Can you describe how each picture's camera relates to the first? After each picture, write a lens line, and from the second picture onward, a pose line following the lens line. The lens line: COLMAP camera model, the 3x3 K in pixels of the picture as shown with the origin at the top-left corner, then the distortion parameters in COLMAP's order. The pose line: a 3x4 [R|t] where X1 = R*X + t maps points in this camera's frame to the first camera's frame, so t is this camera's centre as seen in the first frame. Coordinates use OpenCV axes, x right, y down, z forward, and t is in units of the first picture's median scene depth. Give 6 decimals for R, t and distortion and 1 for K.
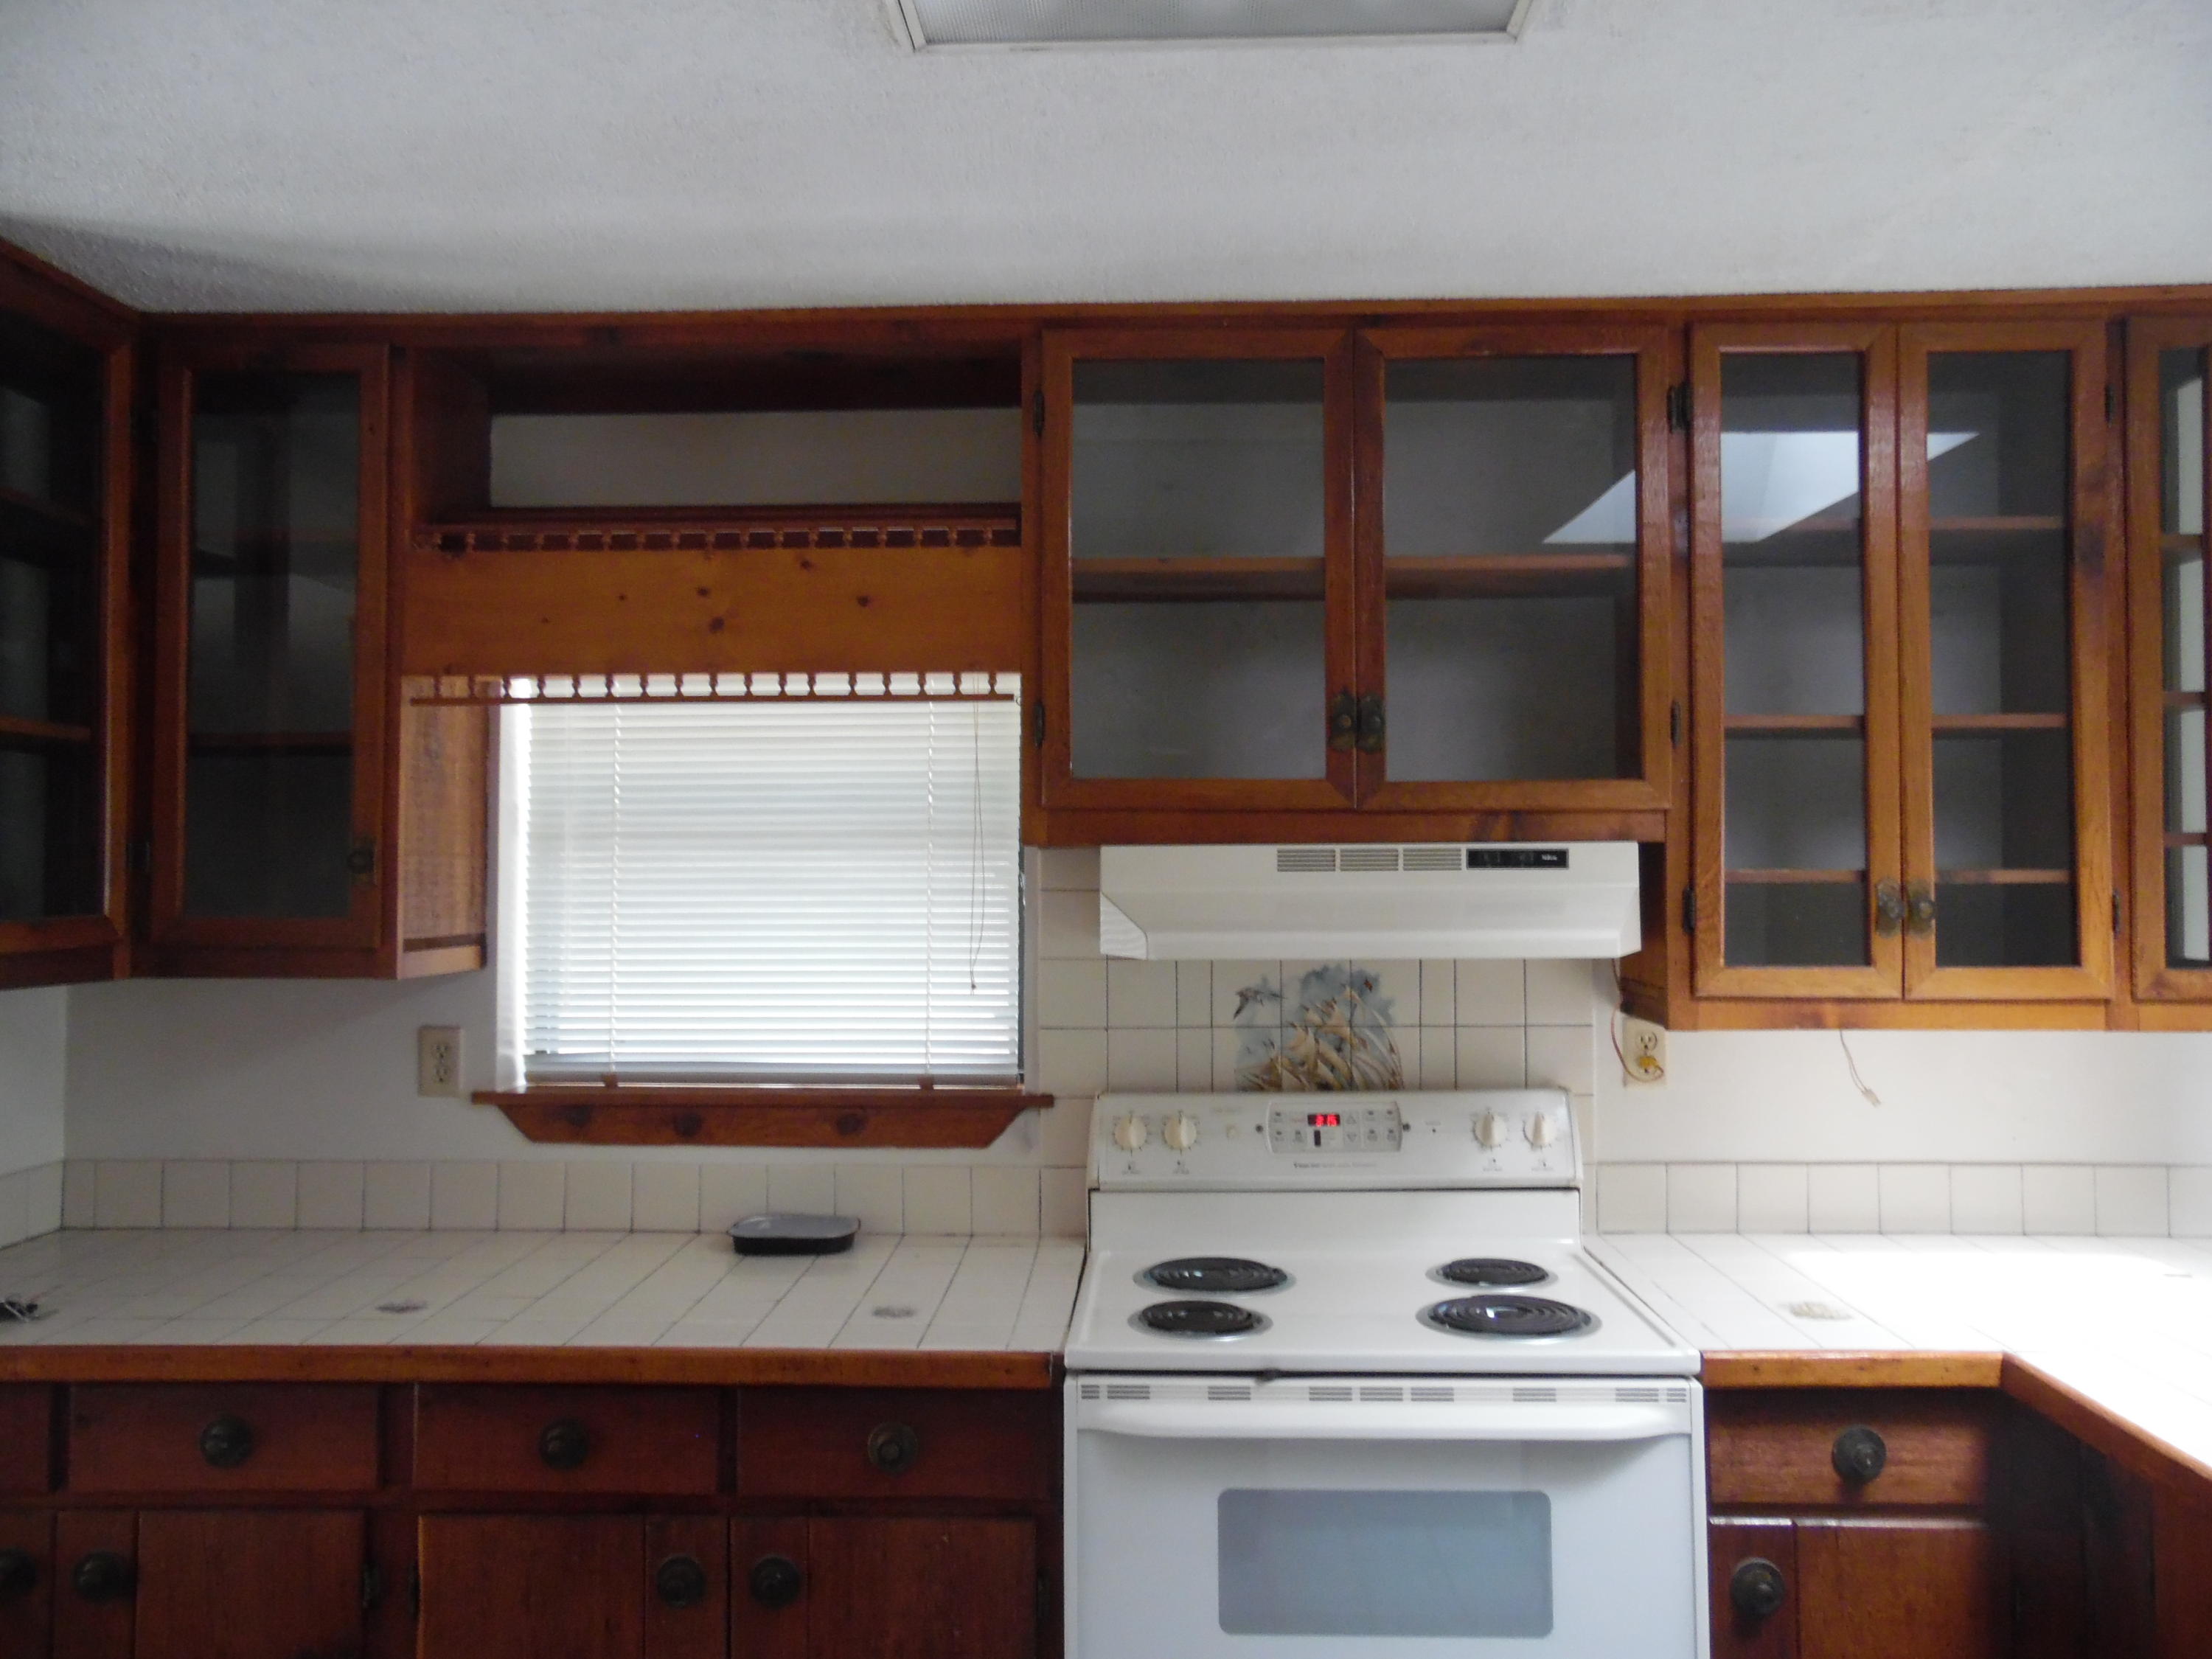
lens RADIAL K [[1652.2, 0, 1116.6], [0, 1652.2, 826.2], [0, 0, 1]] dist [-0.047161, 0.094587]
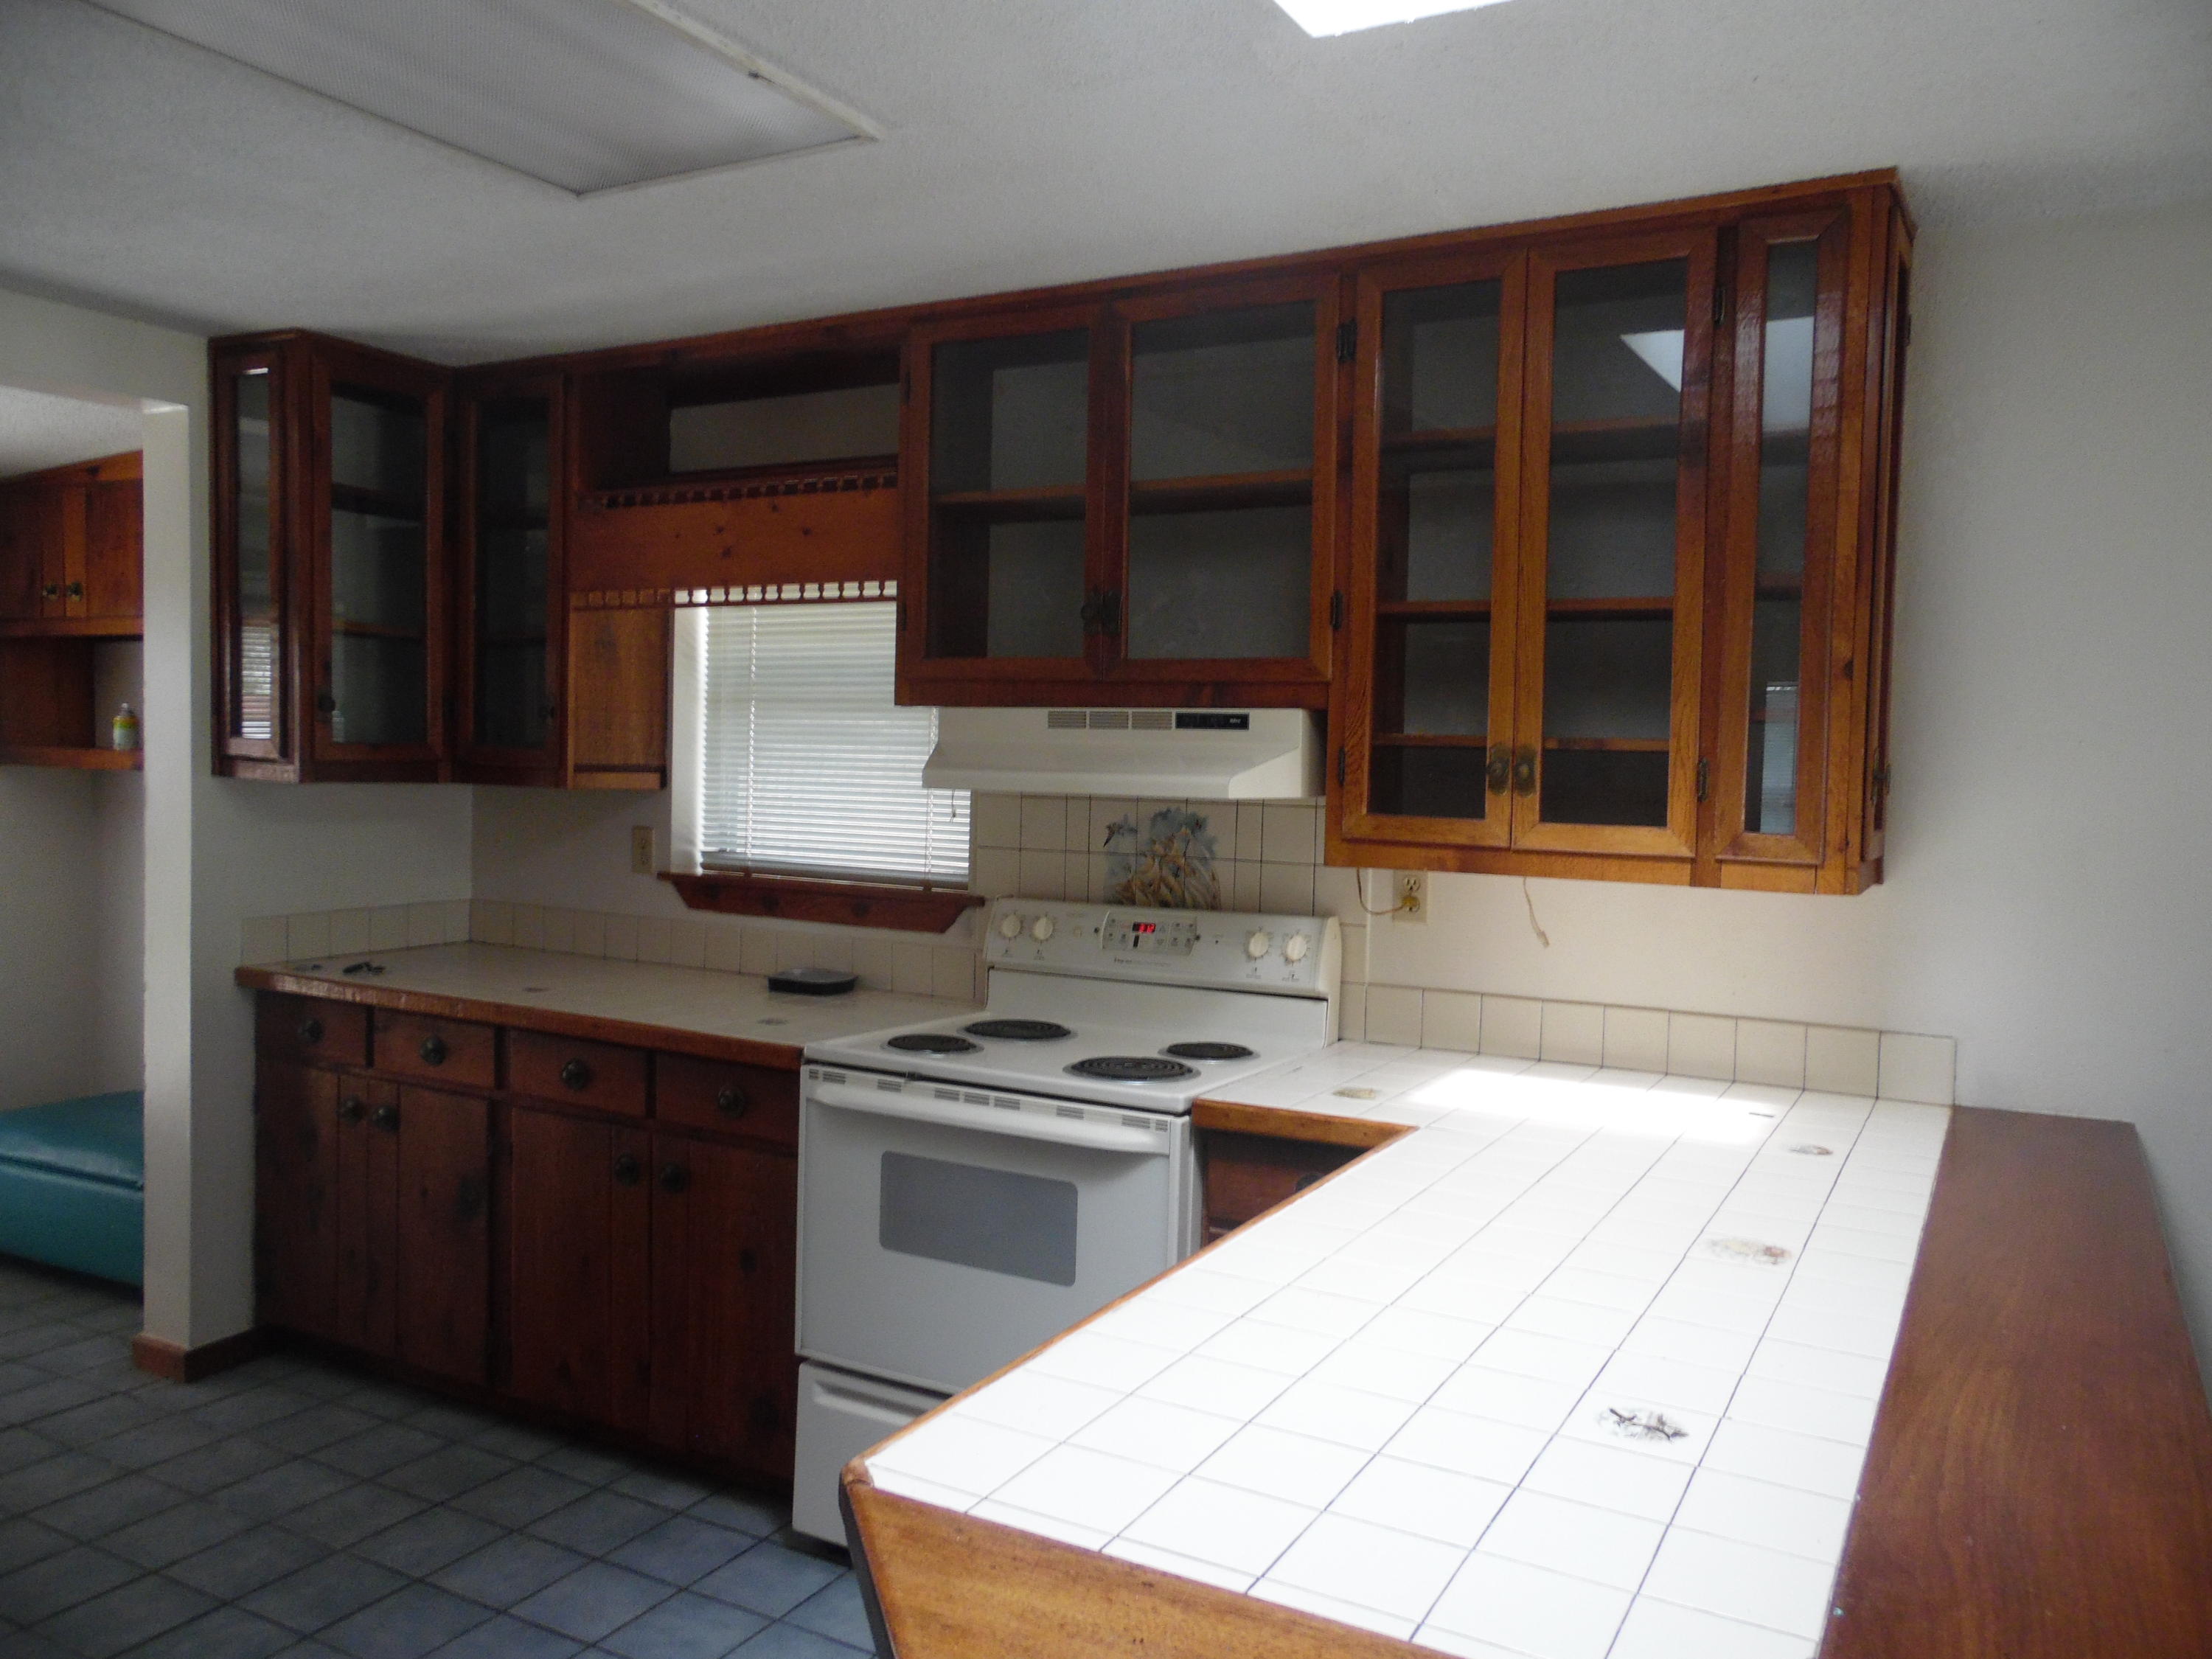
lens RADIAL K [[1652.2, 0, 1116.6], [0, 1652.2, 826.2], [0, 0, 1]] dist [-0.047161, 0.094587]
pose [[0.887799, 0.044324, -0.458093, 0.693452], [-0.014097, 0.997504, 0.069194, 0.012491], [0.460016, -0.054972, 0.886207, -0.133903]]
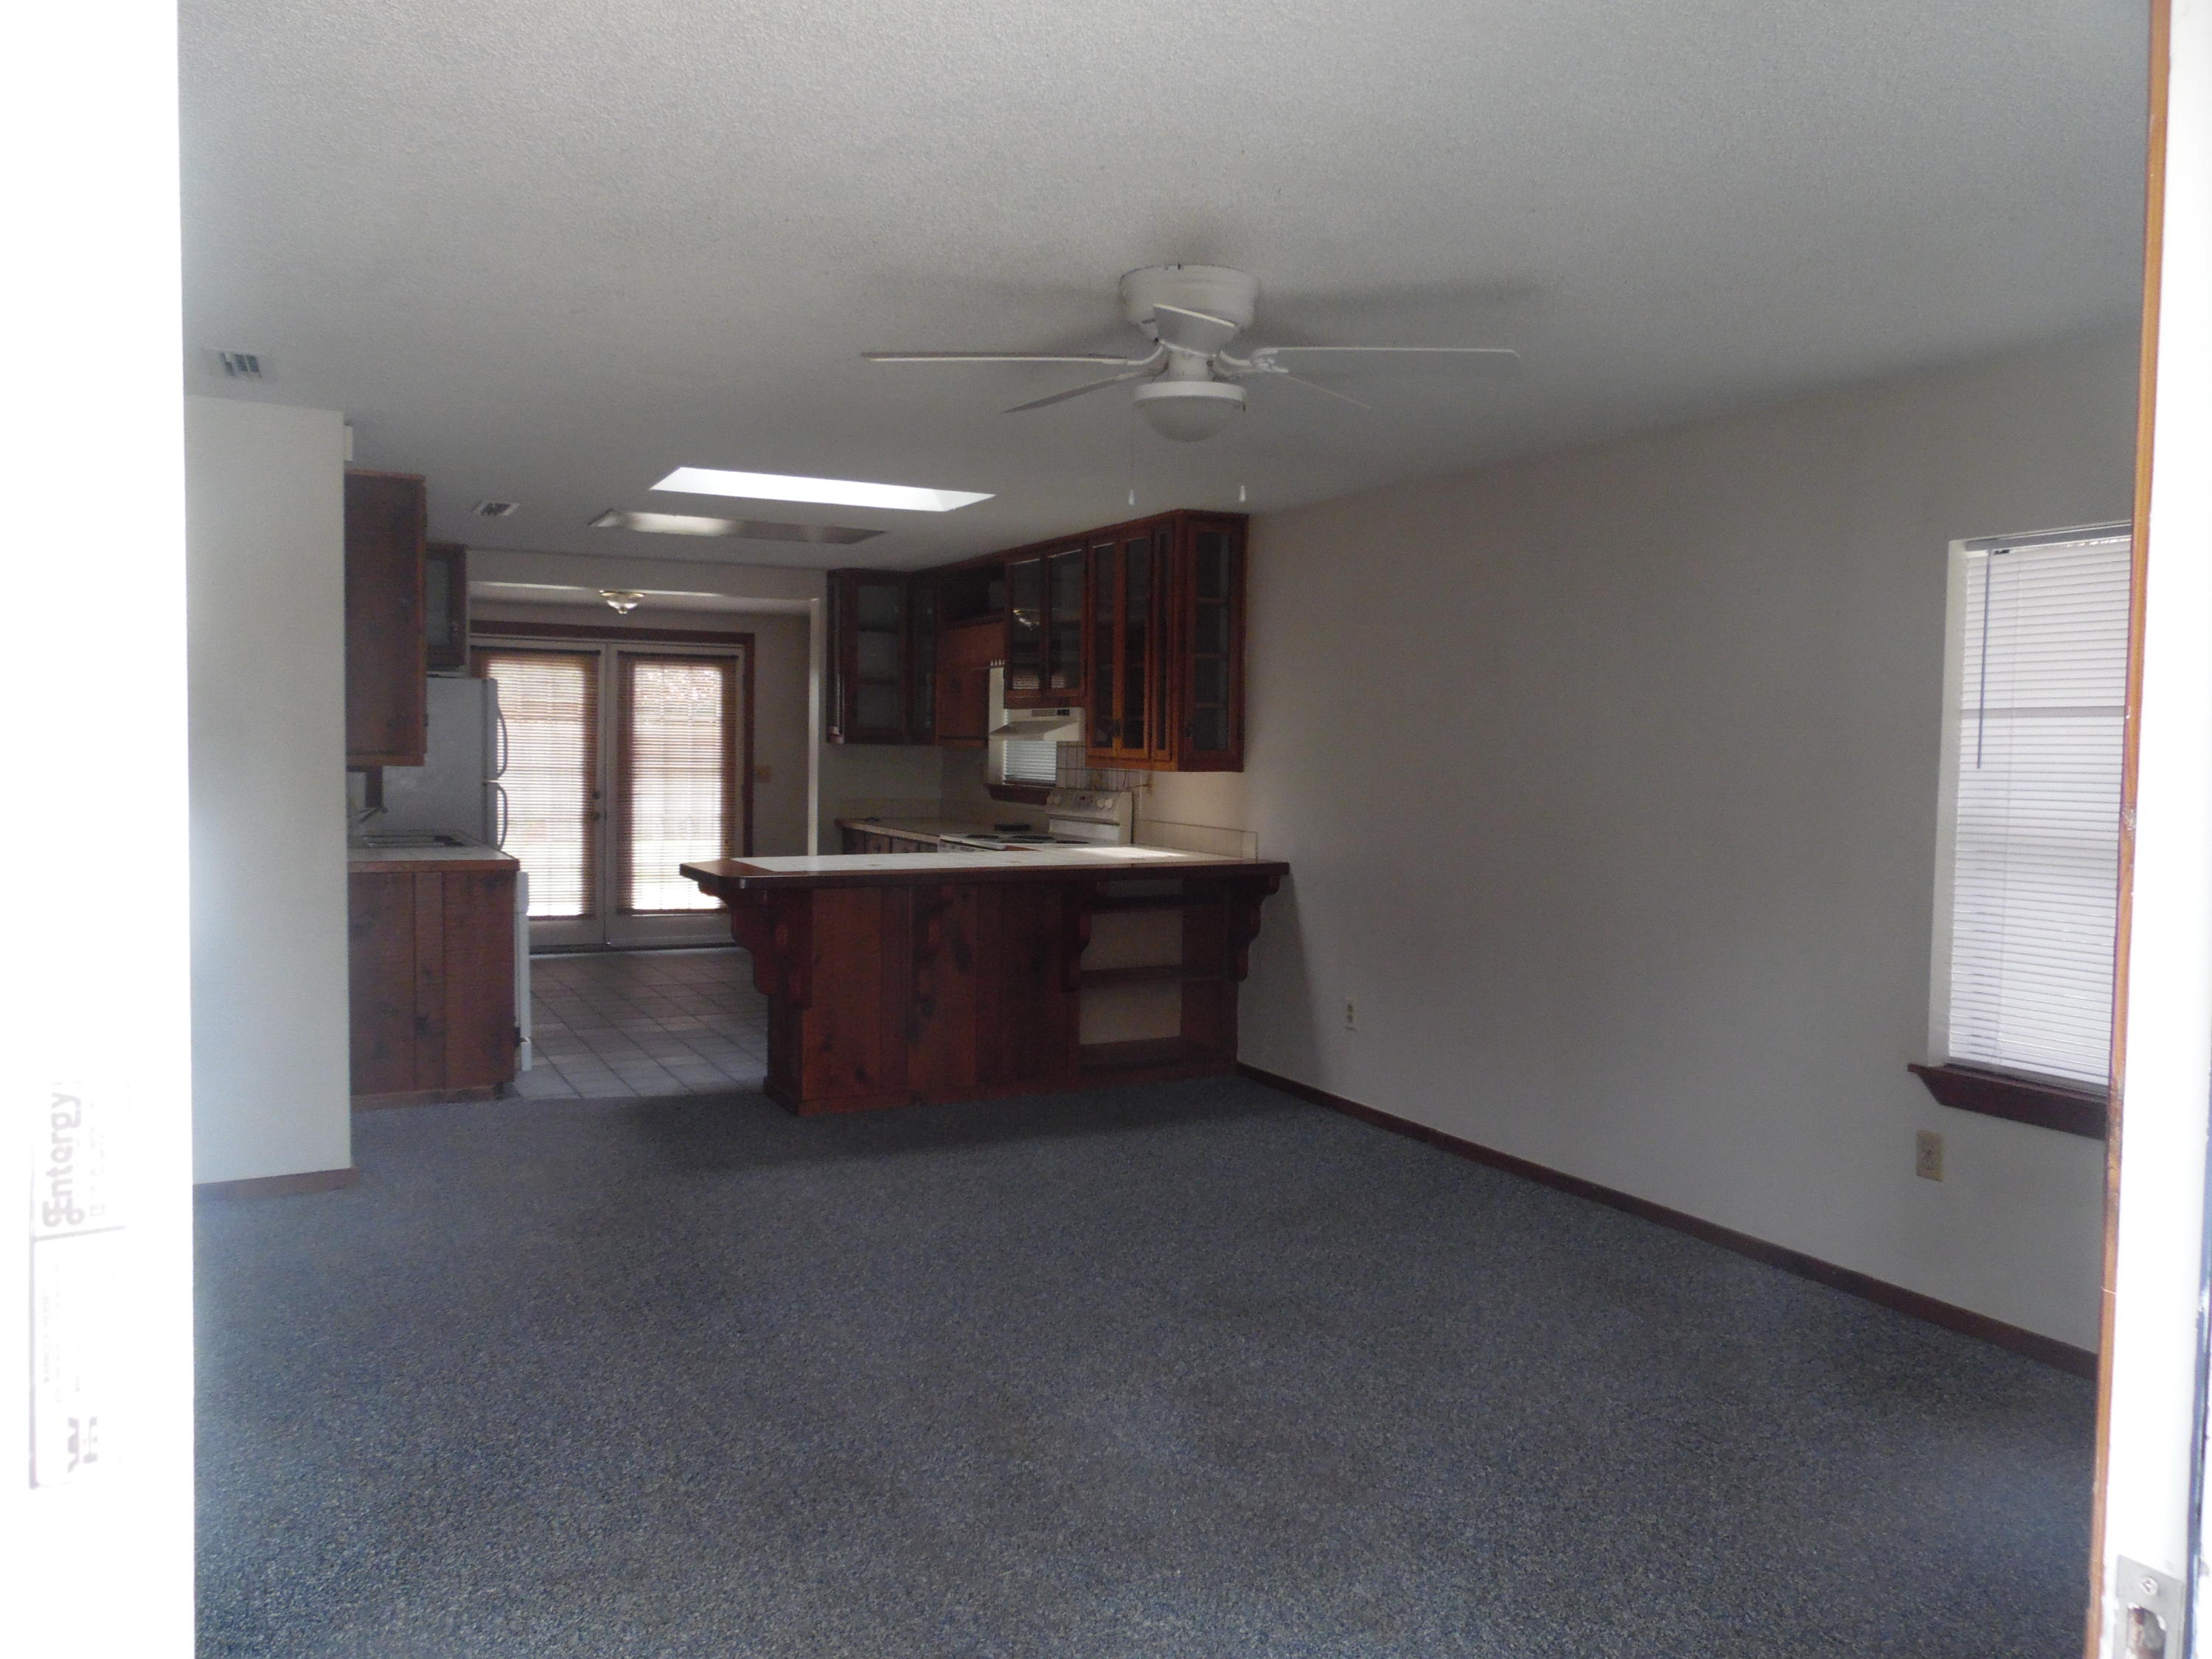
lens RADIAL K [[1652.2, 0, 1116.6], [0, 1652.2, 826.2], [0, 0, 1]] dist [-0.047161, 0.094587]
pose [[0.488960, 0.054951, -0.870574, 2.878407], [0.003739, 0.997873, 0.065086, 0.029622], [0.872298, -0.035080, 0.487715, -0.458637]]
